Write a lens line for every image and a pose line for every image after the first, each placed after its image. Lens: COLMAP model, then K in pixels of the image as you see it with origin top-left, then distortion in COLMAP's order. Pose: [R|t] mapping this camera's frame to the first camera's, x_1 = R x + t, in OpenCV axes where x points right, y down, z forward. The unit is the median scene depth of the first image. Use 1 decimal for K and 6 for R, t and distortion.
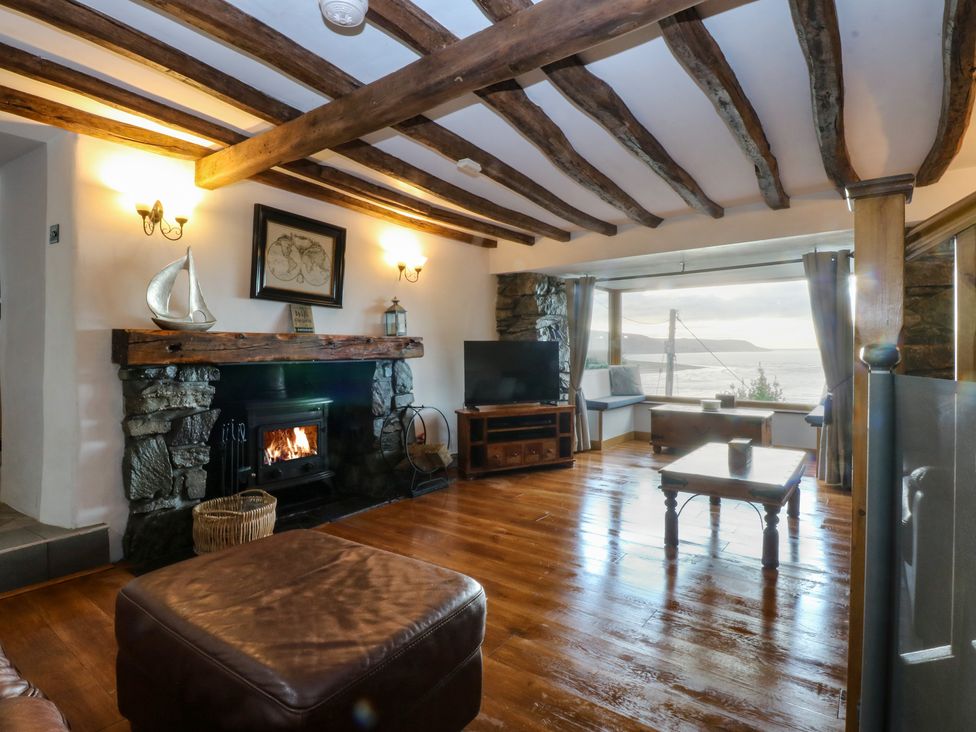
lens RADIAL K [[518.4, 0, 489.7], [0, 518.4, 356.4], [0, 0, 1]] dist [-0.007140, -0.004640]
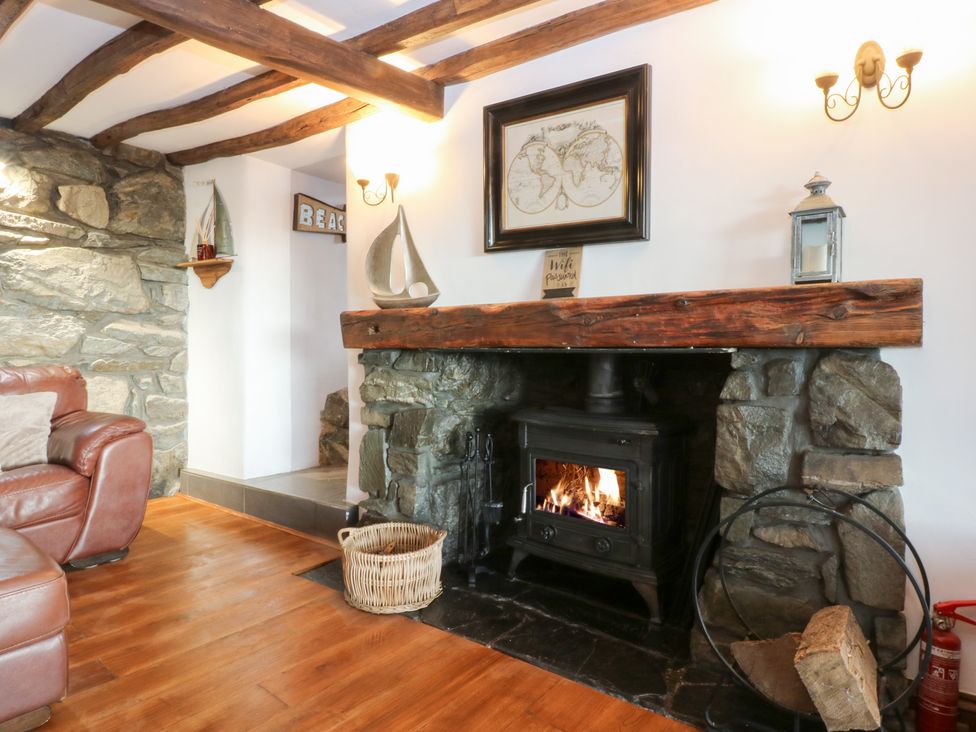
lens RADIAL K [[582.3, 0, 491.2], [0, 582.3, 354.0], [0, 0, 1]] dist [0.008657, -0.003366]
pose [[-0.036545, 0.021305, -0.999105, 0.233865], [-0.005085, 0.999756, 0.021505, 0.001137], [0.999319, 0.005866, -0.036428, 0.815770]]
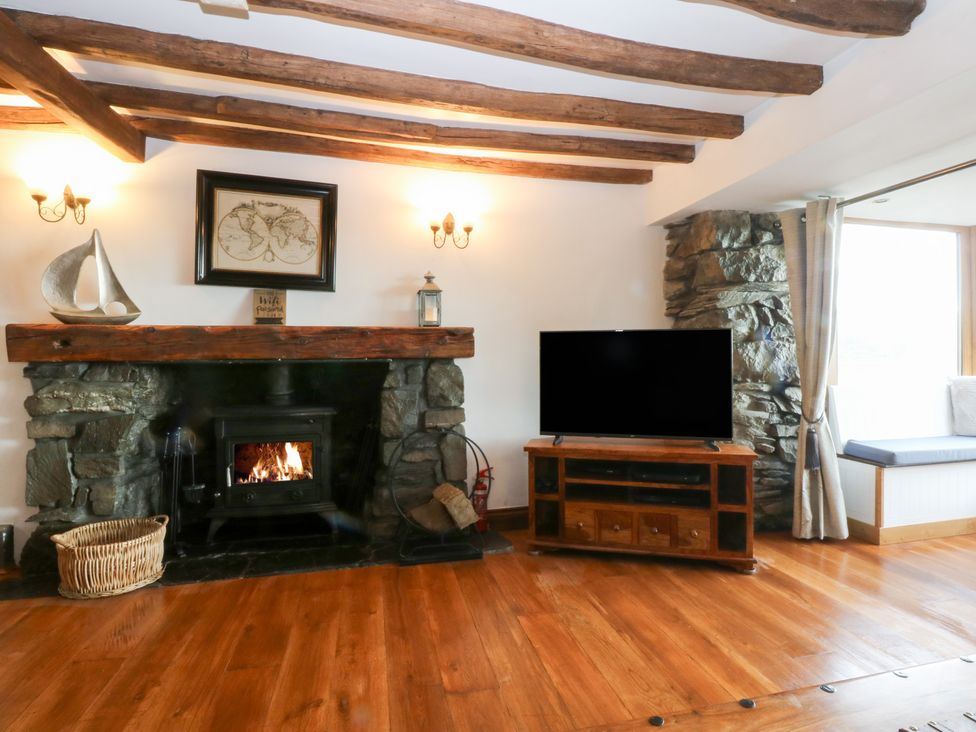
lens RADIAL K [[518.4, 0, 494.8], [0, 518.4, 353.5], [0, 0, 1]] dist [-0.007140, -0.004640]
pose [[0.763005, 0.001765, -0.646390, 0.354201], [-0.005325, 0.999979, -0.003556, -0.000372], [0.646371, 0.006155, 0.762999, 0.533473]]
